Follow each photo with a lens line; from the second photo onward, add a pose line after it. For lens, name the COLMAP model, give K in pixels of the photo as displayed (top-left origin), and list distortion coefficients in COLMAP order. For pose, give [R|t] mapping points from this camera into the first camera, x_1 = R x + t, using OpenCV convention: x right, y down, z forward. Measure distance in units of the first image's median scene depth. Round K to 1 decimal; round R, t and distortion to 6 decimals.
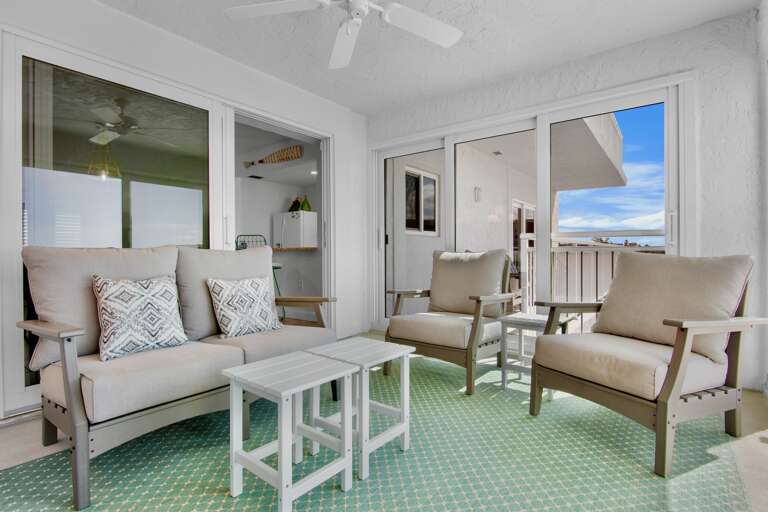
lens RADIAL K [[376.3, 0, 382.9], [0, 376.3, 254.2], [0, 0, 1]] dist [-0.017031, -0.000348]
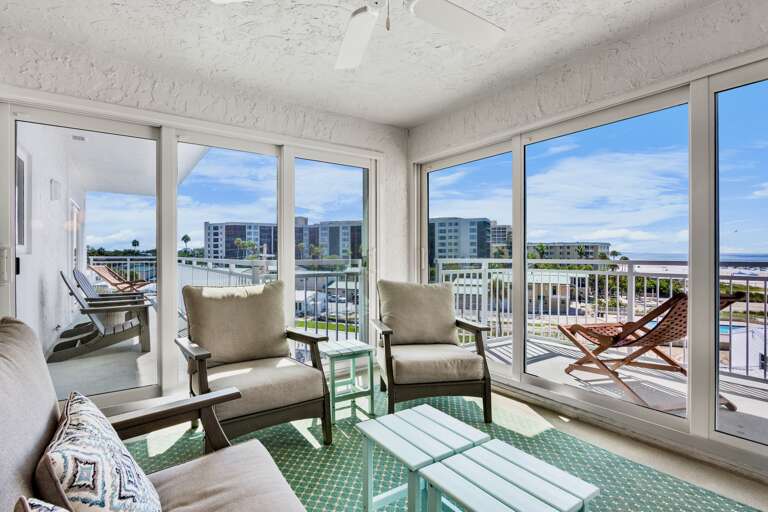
lens RADIAL K [[376.3, 0, 382.1], [0, 376.3, 256.7], [0, 0, 1]] dist [-0.017031, -0.000348]
pose [[0.296789, 0.002168, 0.954941, -0.547368], [0.007859, 0.999958, -0.004713, -0.075763], [-0.954911, 0.008903, 0.296760, 0.529569]]
